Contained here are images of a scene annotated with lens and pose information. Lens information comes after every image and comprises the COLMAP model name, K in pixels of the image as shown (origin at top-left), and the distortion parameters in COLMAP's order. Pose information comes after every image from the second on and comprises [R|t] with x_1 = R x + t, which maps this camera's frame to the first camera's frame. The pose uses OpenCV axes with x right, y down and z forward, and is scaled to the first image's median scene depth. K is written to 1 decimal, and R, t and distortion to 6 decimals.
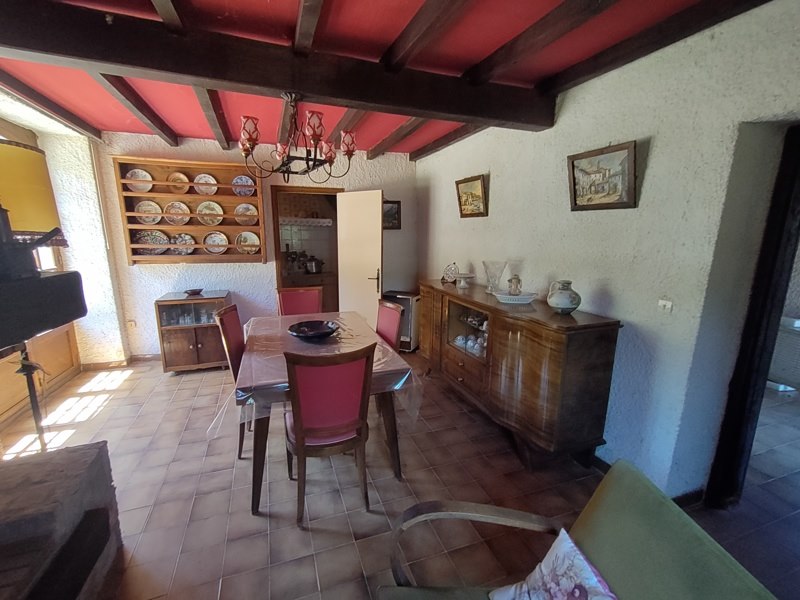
lens RADIAL K [[361.5, 0, 399.0], [0, 361.5, 306.8], [0, 0, 1]] dist [-0.000040, -0.000067]
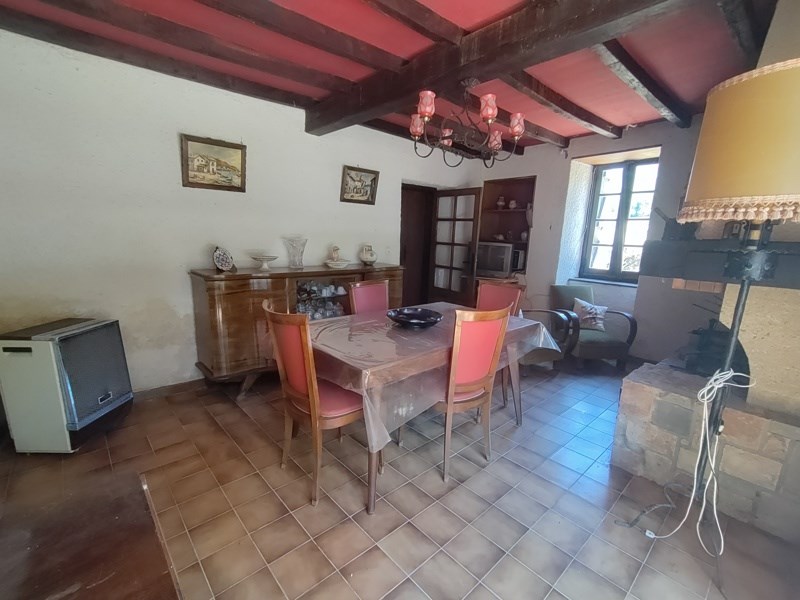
lens RADIAL K [[361.5, 0, 398.4], [0, 361.5, 300.1], [0, 0, 1]] dist [-0.000040, -0.000067]
pose [[-0.373755, -0.206504, 0.904247, -1.096942], [0.143857, 0.950198, 0.276458, -0.263377], [-0.916304, 0.233410, -0.325434, 1.405808]]
